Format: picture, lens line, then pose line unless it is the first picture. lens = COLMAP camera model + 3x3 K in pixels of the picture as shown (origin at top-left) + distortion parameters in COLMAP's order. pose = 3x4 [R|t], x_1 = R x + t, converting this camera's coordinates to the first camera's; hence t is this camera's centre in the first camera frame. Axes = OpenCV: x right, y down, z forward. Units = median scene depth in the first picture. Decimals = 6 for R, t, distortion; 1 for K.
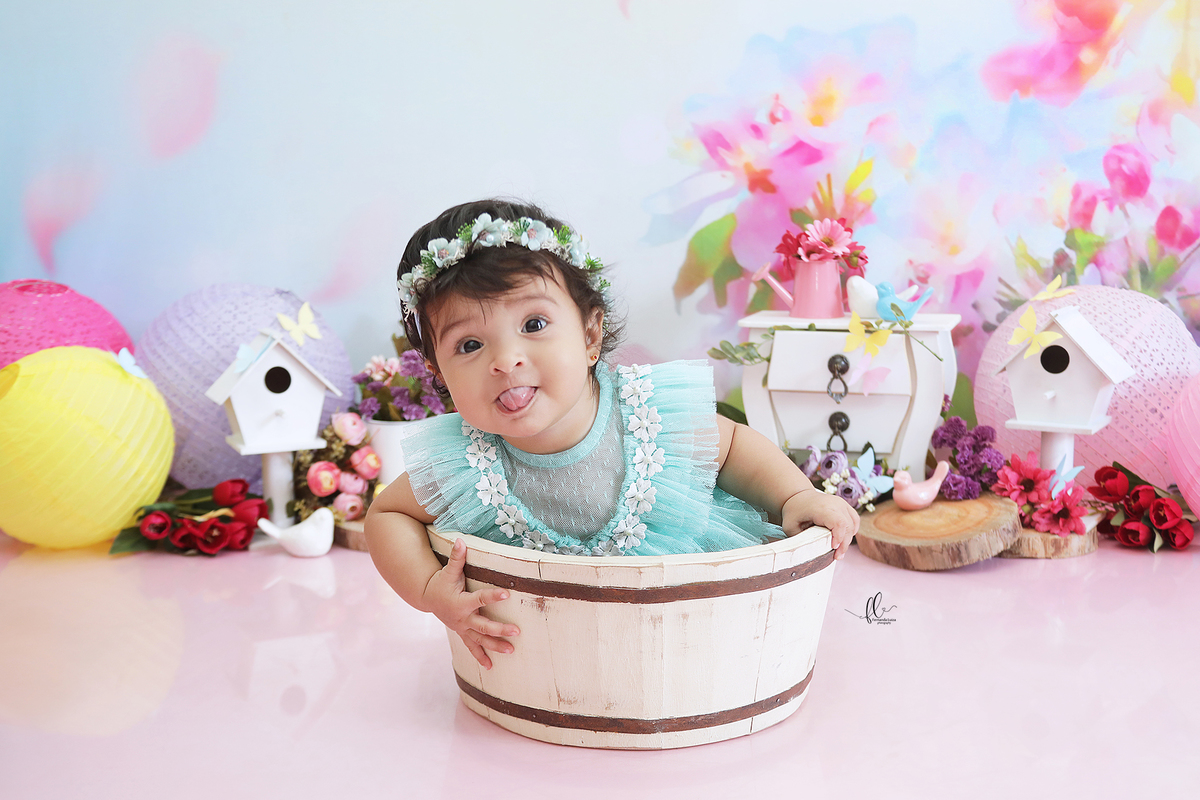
lens RADIAL K [[1455.7, 0, 619.6], [0, 1455.7, 443.2], [0, 0, 1]] dist [-0.030979, 0.172536]
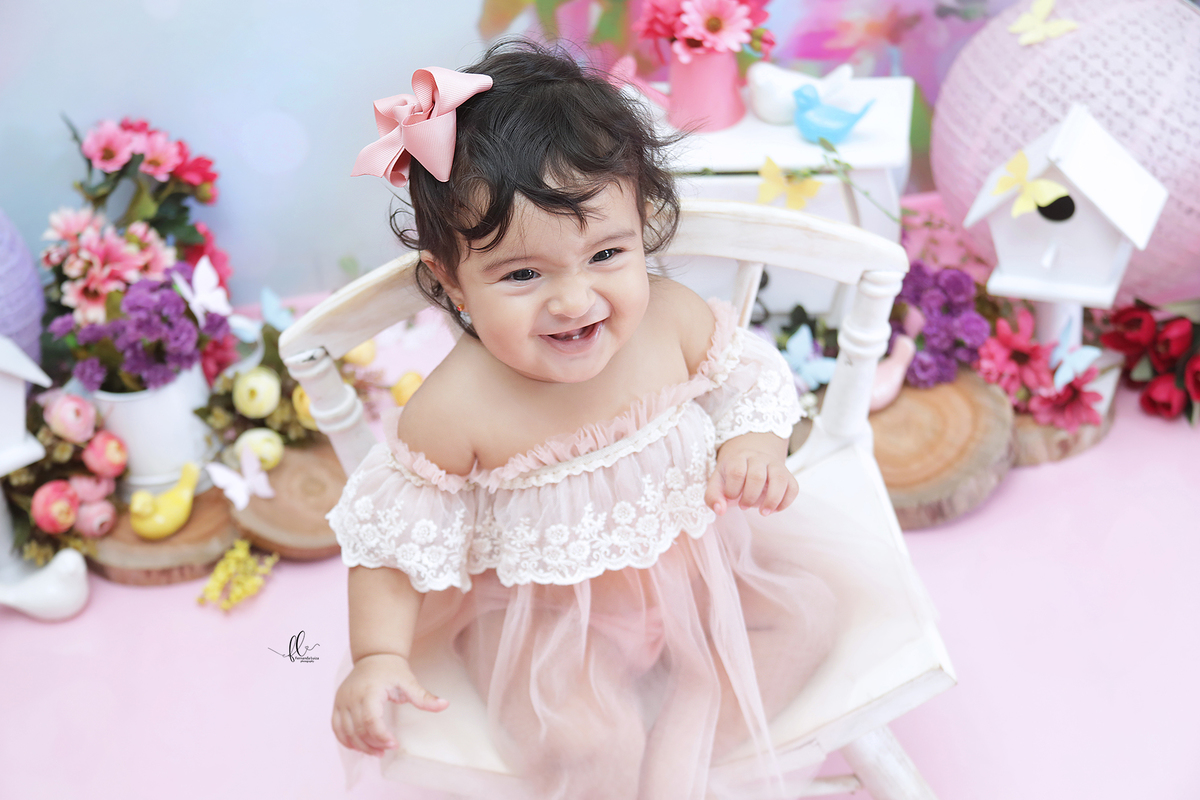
lens RADIAL K [[2215.6, 0, 576.0], [0, 2215.6, 397.5], [0, 0, 1]] dist [0.157452, 0.242728]
pose [[0.982831, -0.168397, 0.075400, -0.027398], [0.117745, 0.887068, 0.446370, -0.464646], [-0.142052, -0.429829, 0.891666, 0.018549]]
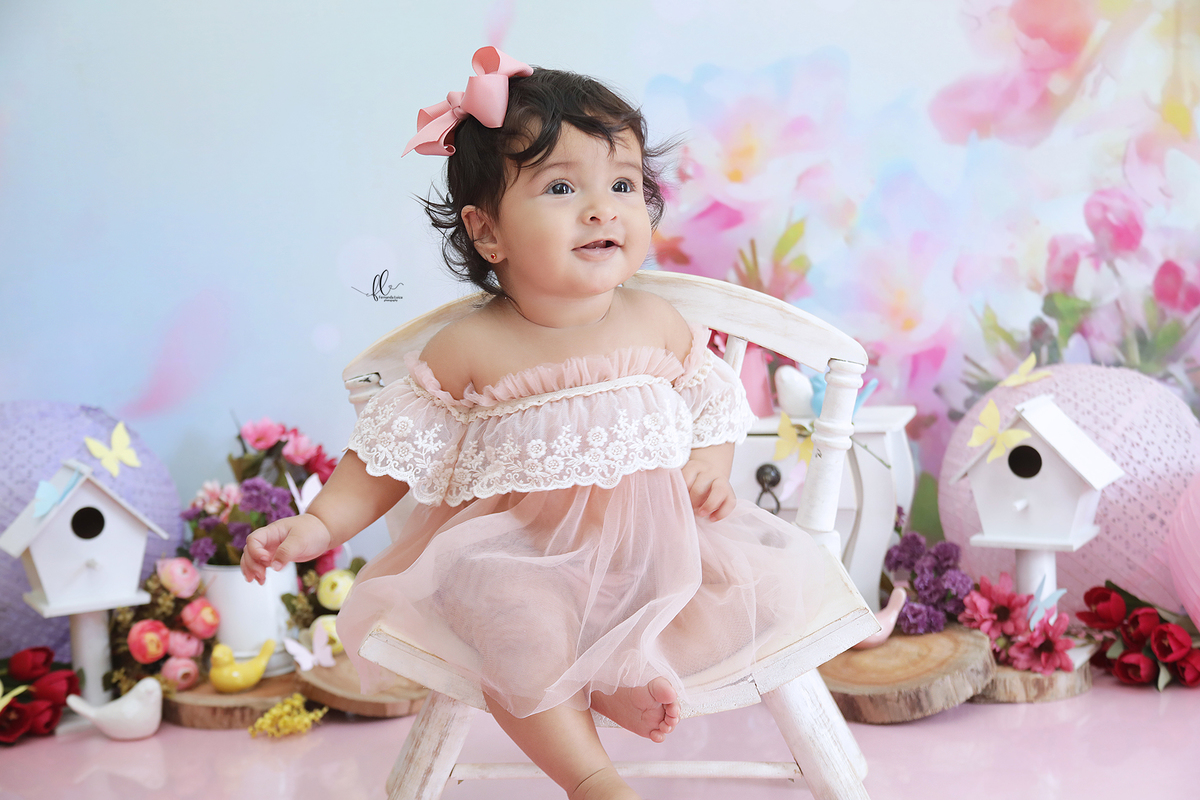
lens RADIAL K [[1935.2, 0, 585.6], [0, 1935.2, 436.6], [0, 0, 1]] dist [0.134326, 0.168997]
pose [[0.998833, -0.039886, 0.027244, 0.016524], [0.041161, 0.998001, -0.047952, -0.027128], [-0.025276, 0.049018, 0.998478, -0.106340]]
